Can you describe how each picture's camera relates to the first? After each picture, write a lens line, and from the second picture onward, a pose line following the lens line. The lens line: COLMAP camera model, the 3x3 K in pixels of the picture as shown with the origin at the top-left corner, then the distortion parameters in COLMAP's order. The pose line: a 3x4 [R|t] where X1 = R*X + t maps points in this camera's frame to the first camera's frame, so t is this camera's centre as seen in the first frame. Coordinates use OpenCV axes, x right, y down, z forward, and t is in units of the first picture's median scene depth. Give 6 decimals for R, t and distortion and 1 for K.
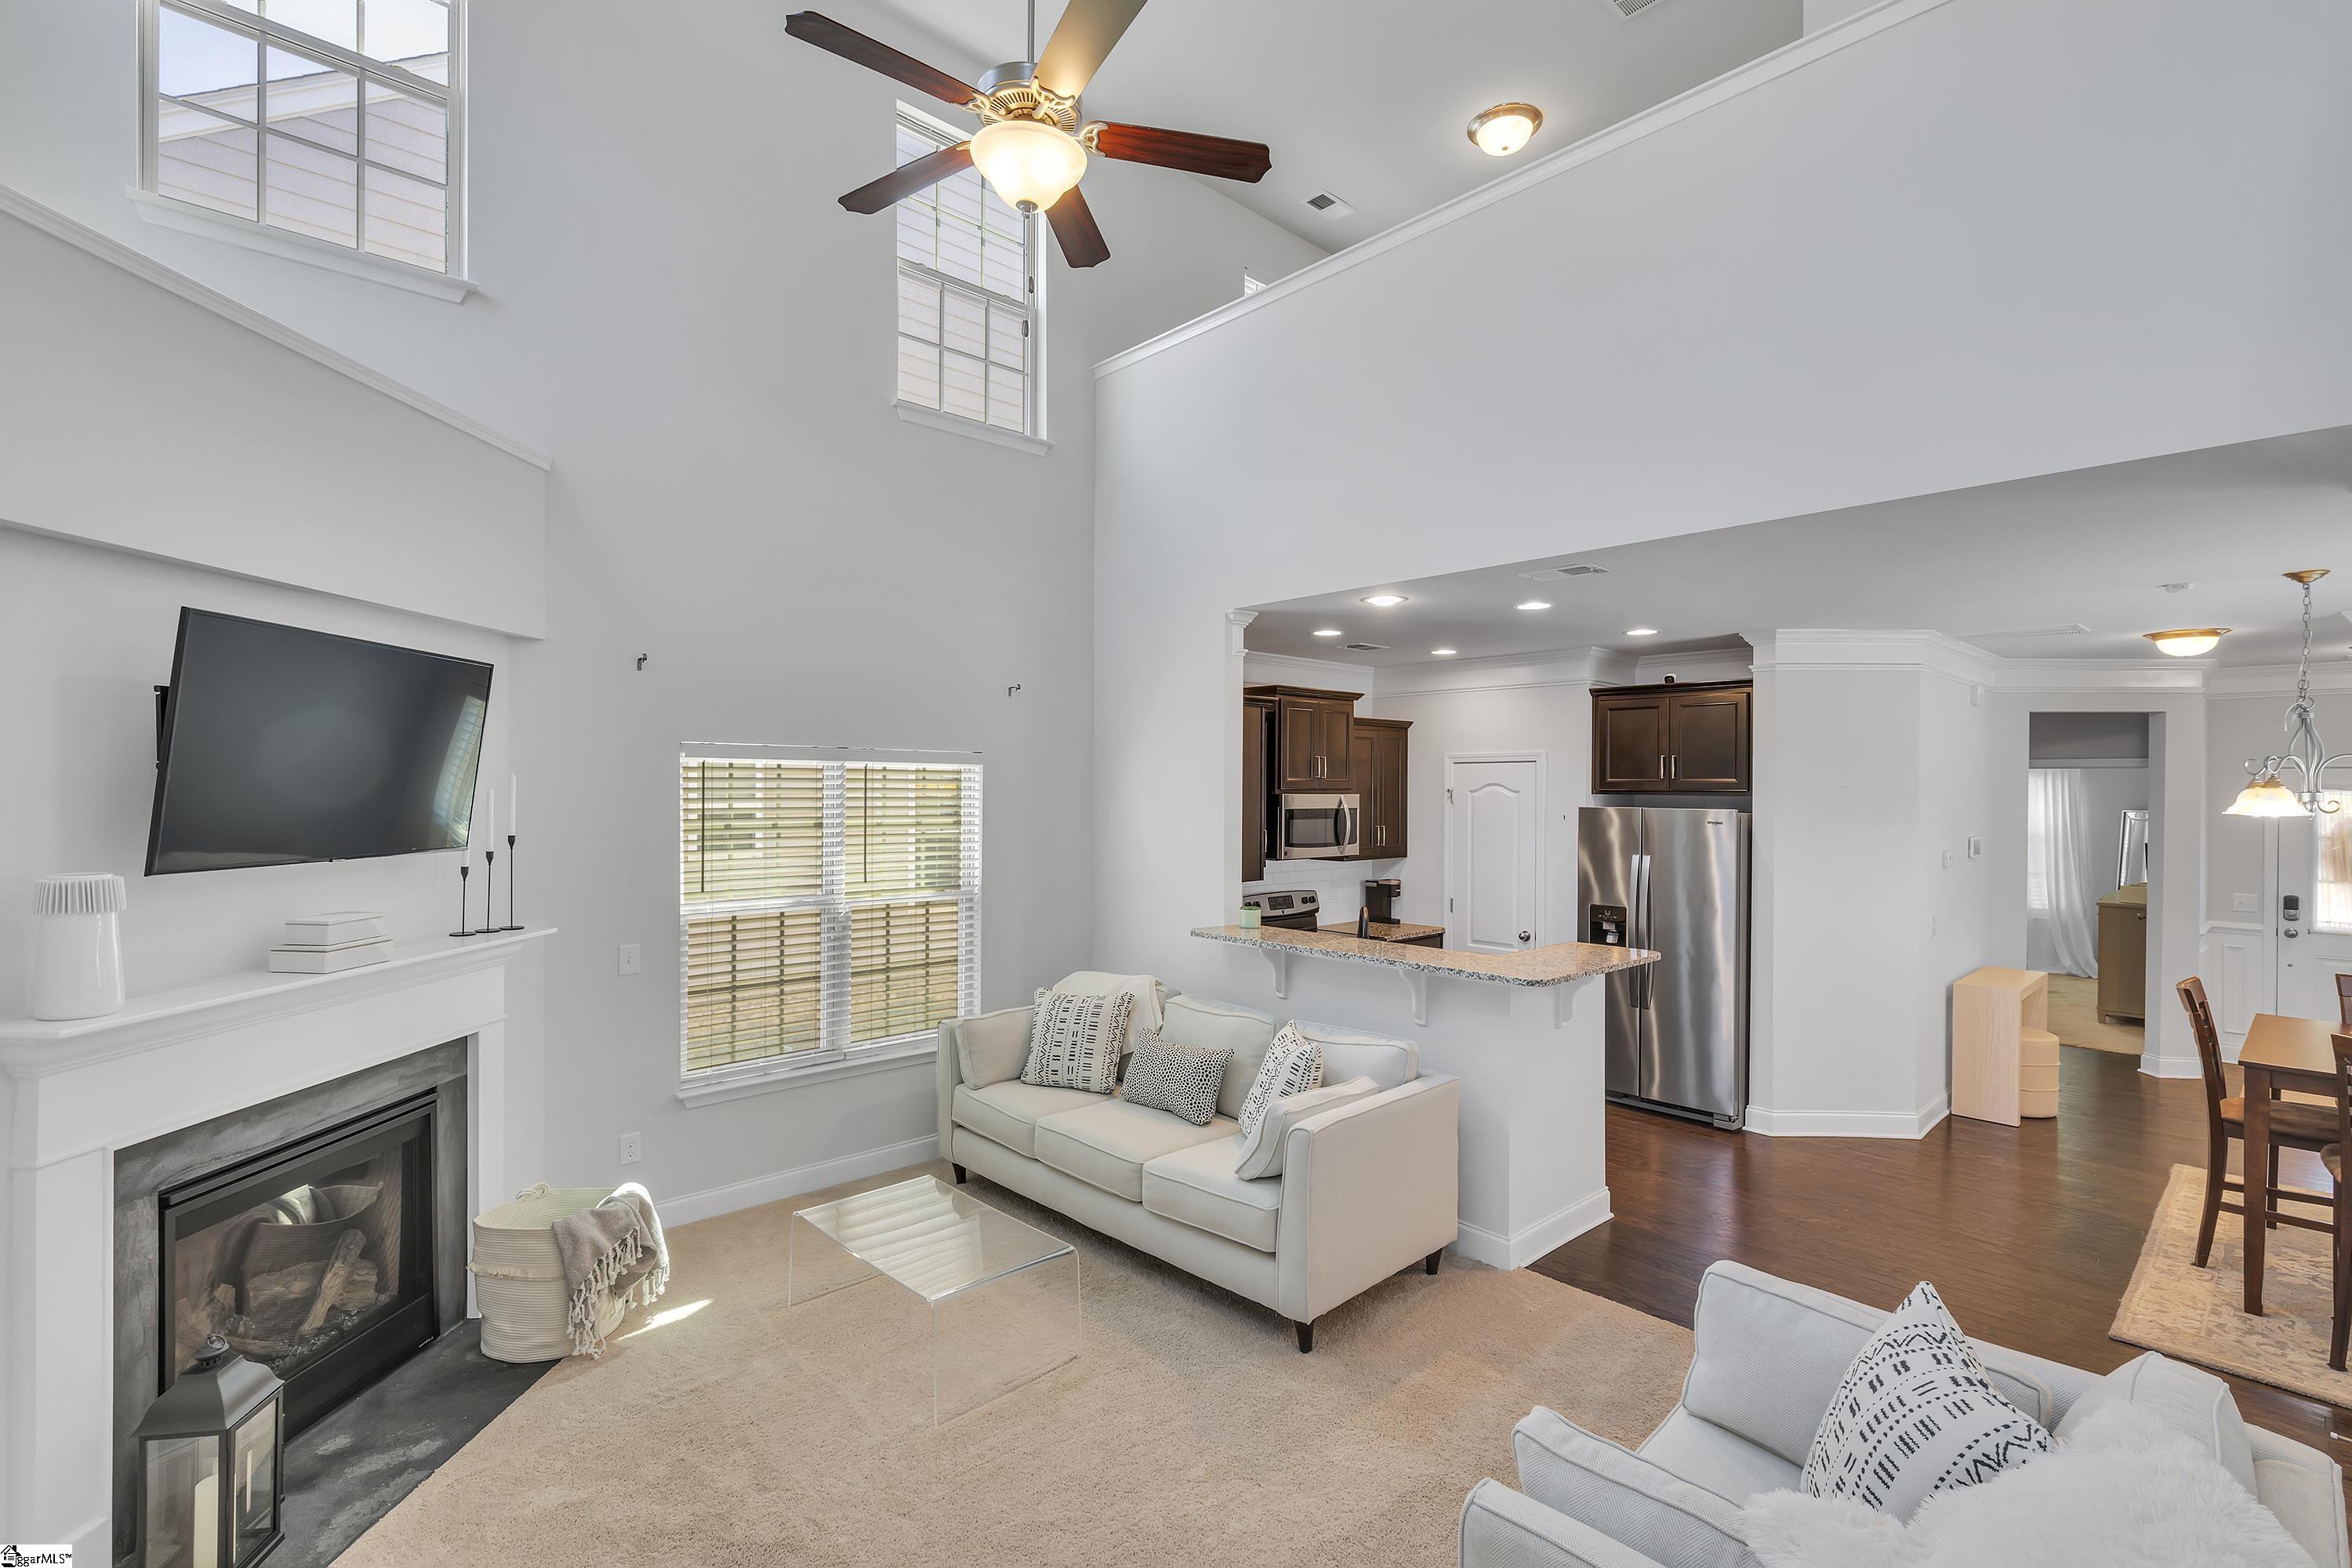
lens RADIAL K [[1048.9, 0, 1154.7], [0, 1048.9, 798.1], [0, 0, 1]] dist [-0.002486, 0.002085]
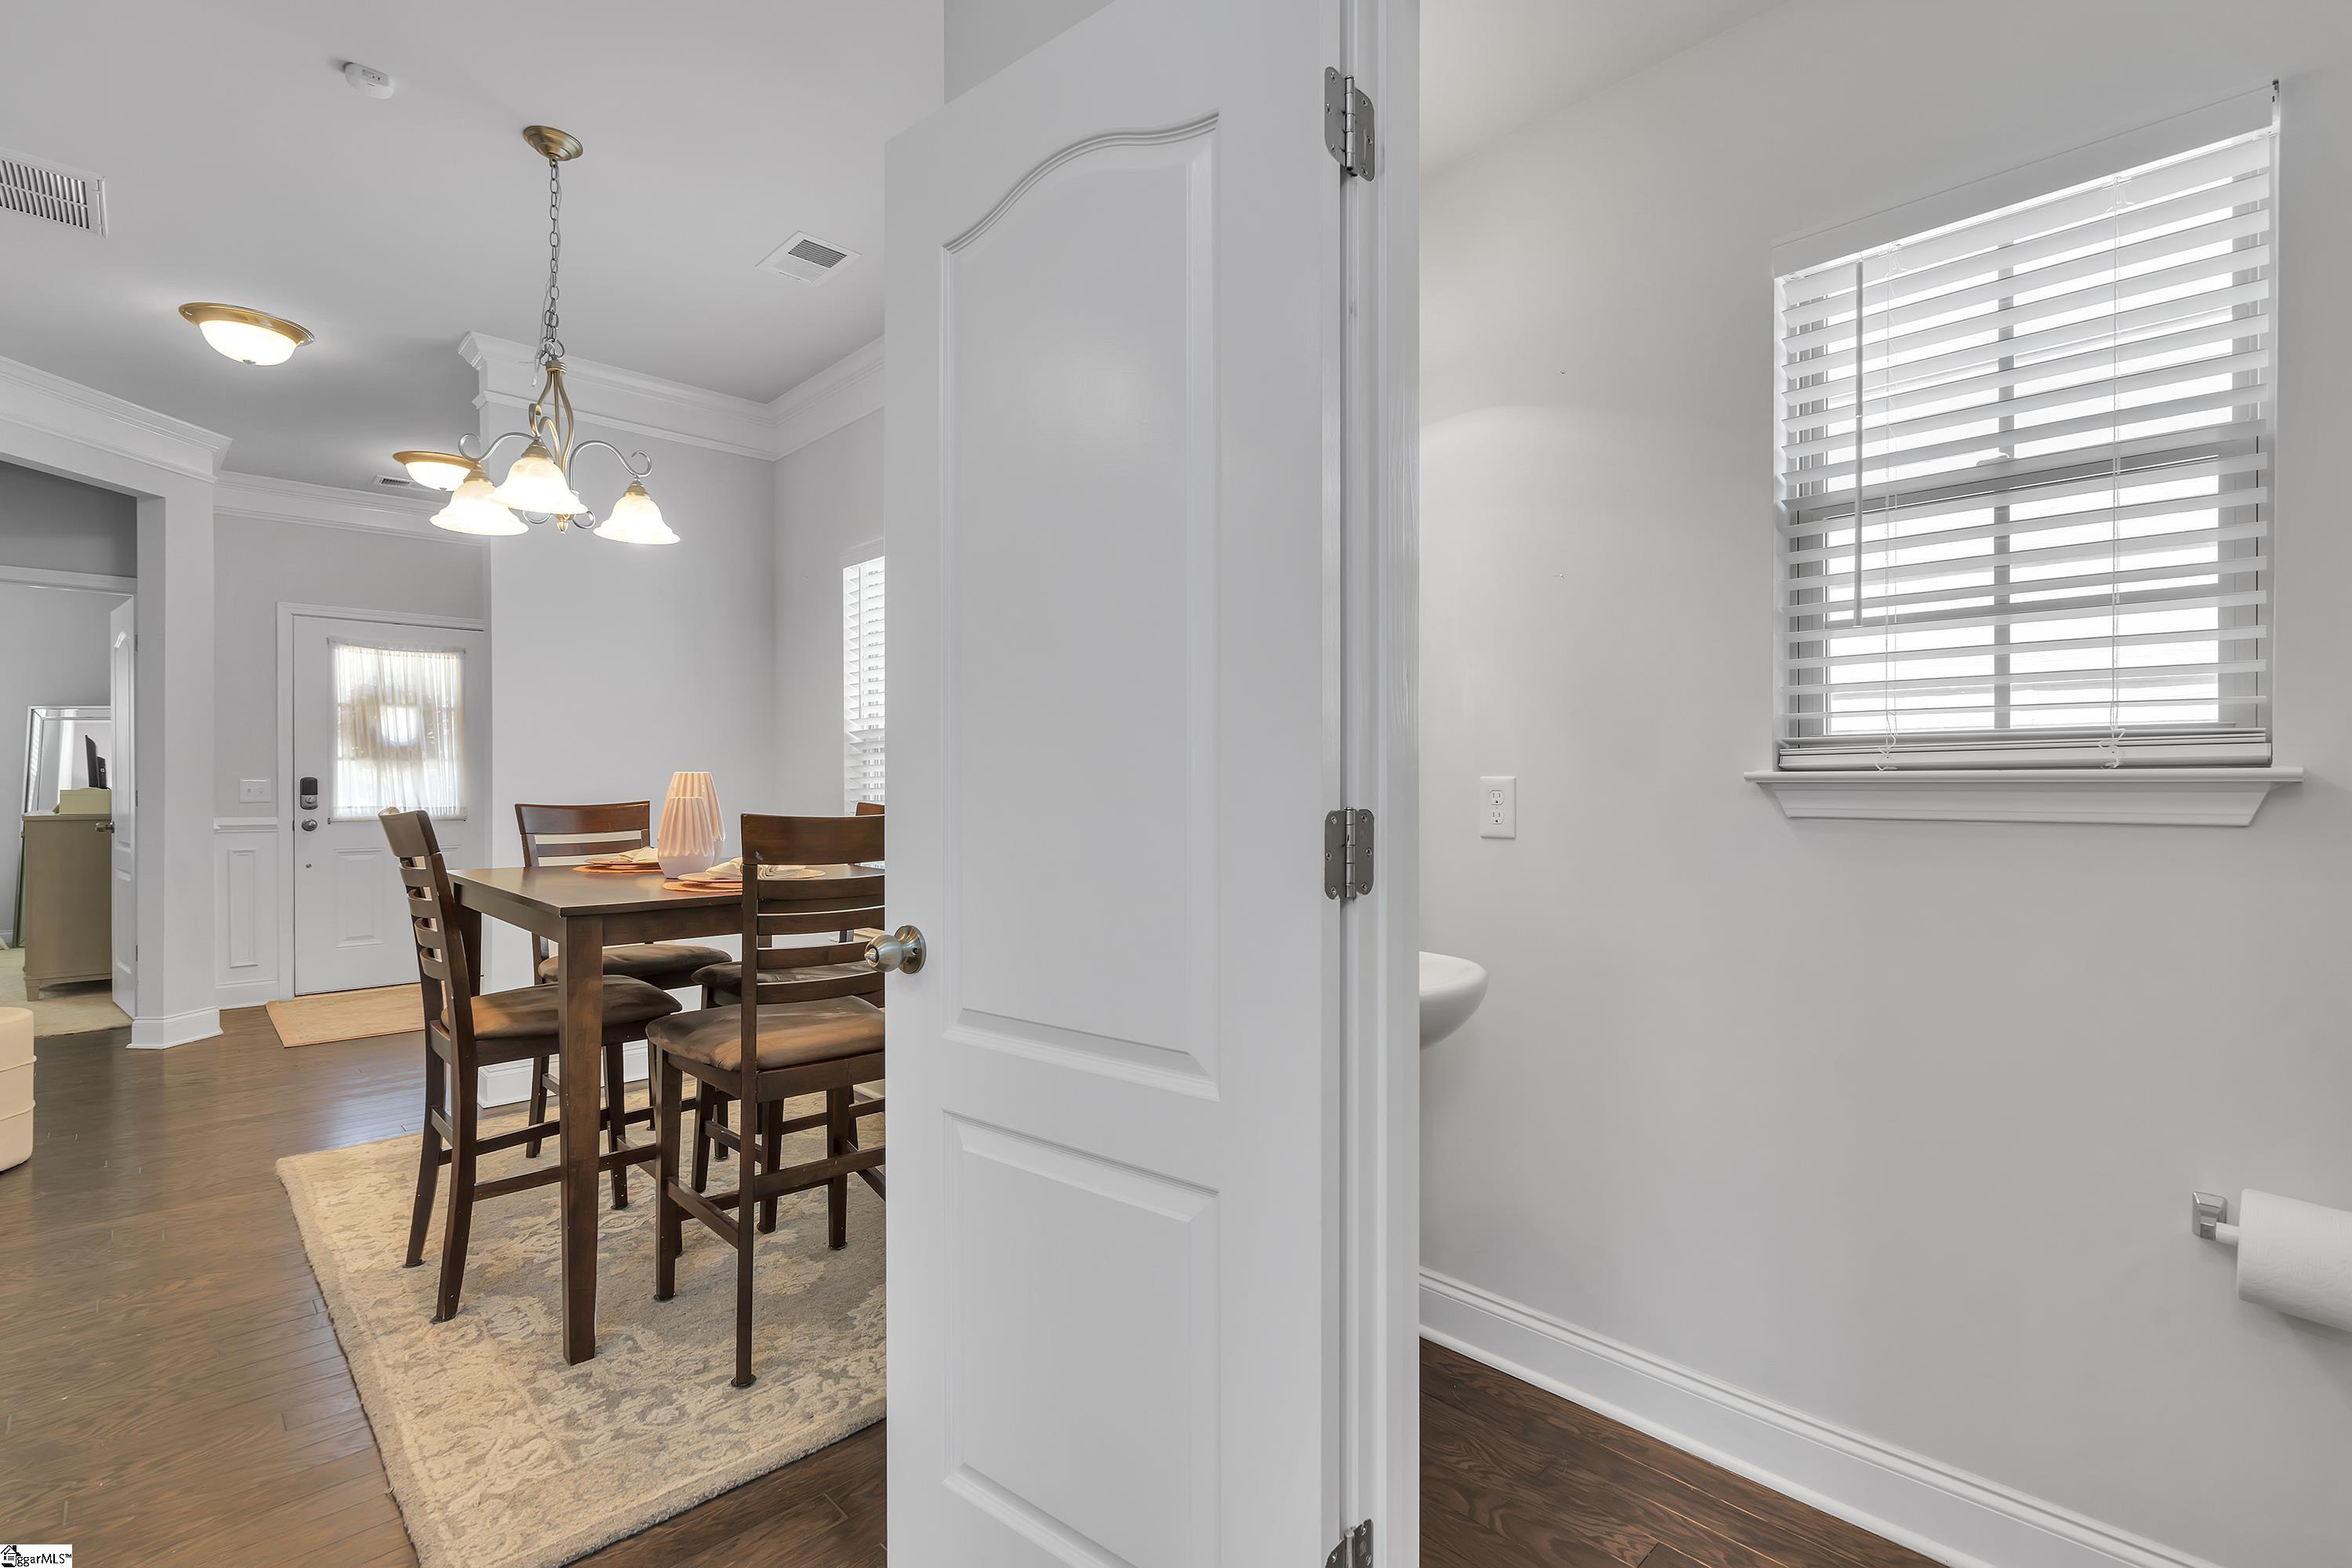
lens RADIAL K [[1048.9, 0, 1182.2], [0, 1048.9, 785.8], [0, 0, 1]] dist [-0.002486, 0.002085]
pose [[-0.050904, -0.005696, 0.998687, 0.414449], [0.010062, 0.999930, 0.006216, 0.162114], [-0.998653, 0.010365, -0.050843, 0.612622]]
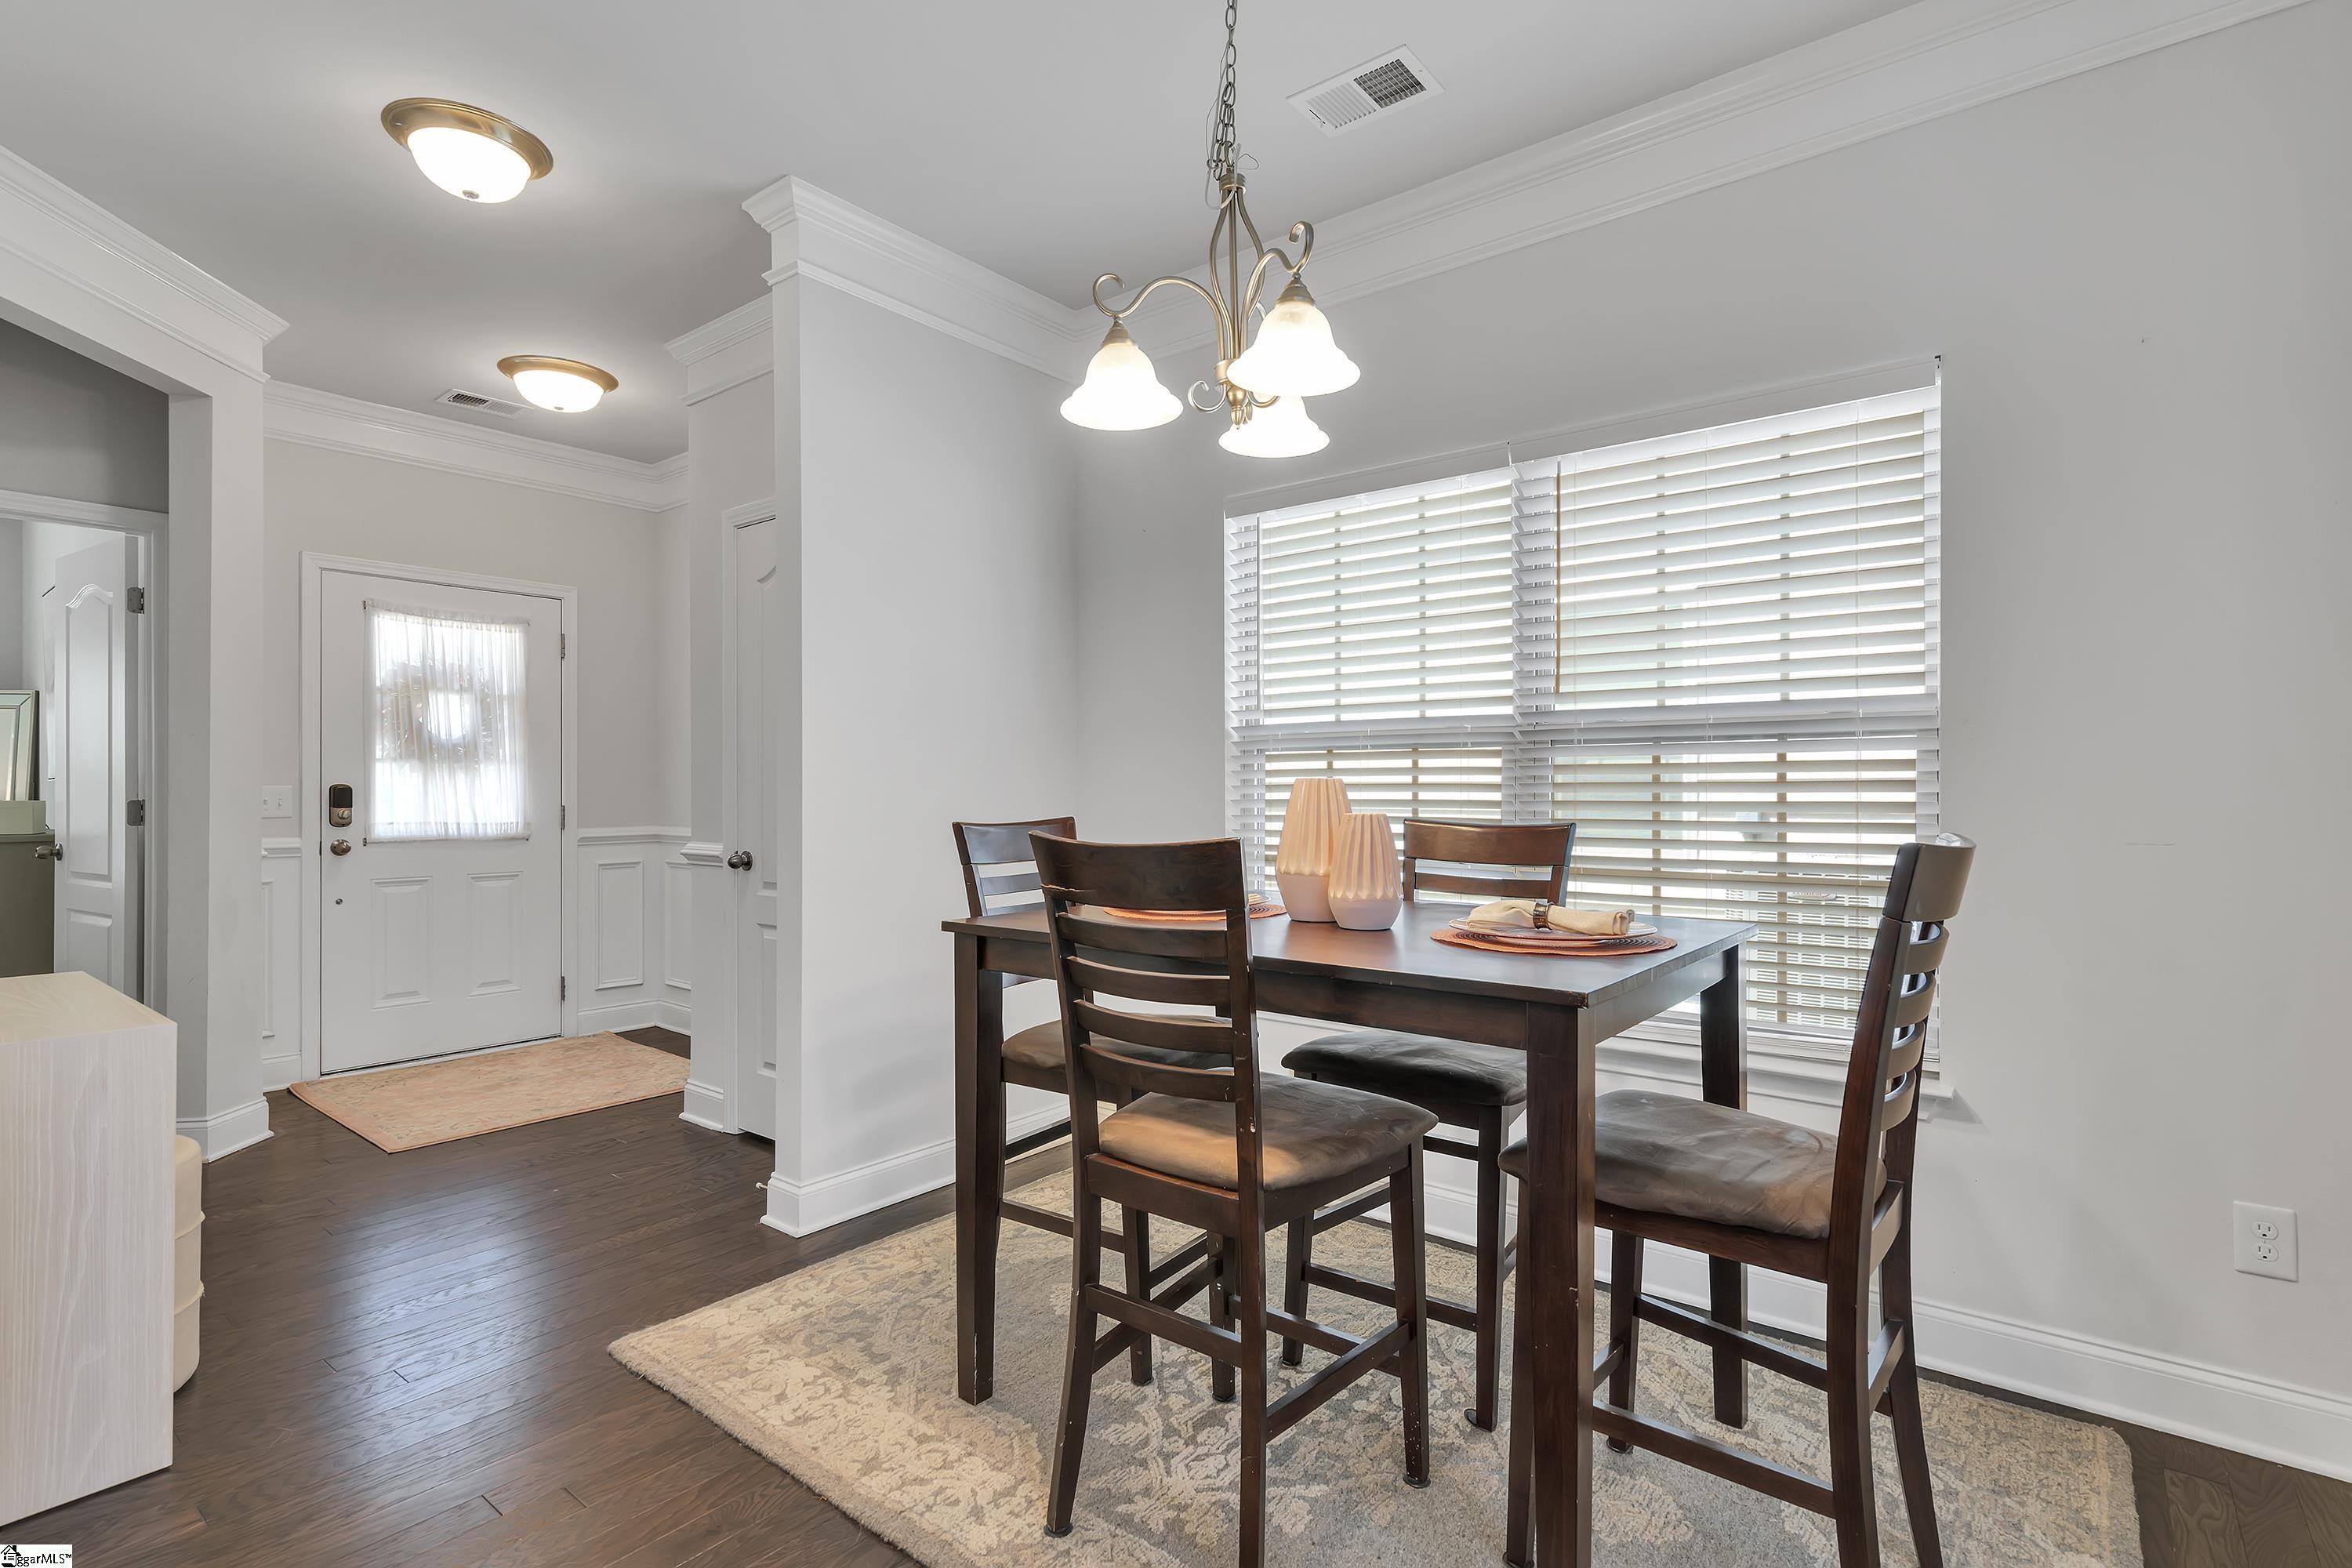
lens RADIAL K [[1102.5, 0, 1169.6], [0, 1102.5, 791.6], [0, 0, 1]] dist [-0.004289, 0.000216]
pose [[-0.174495, -0.003350, 0.984652, 0.612984], [0.008646, 0.999950, 0.004934, 0.157265], [-0.984620, 0.009374, -0.174457, 1.034864]]
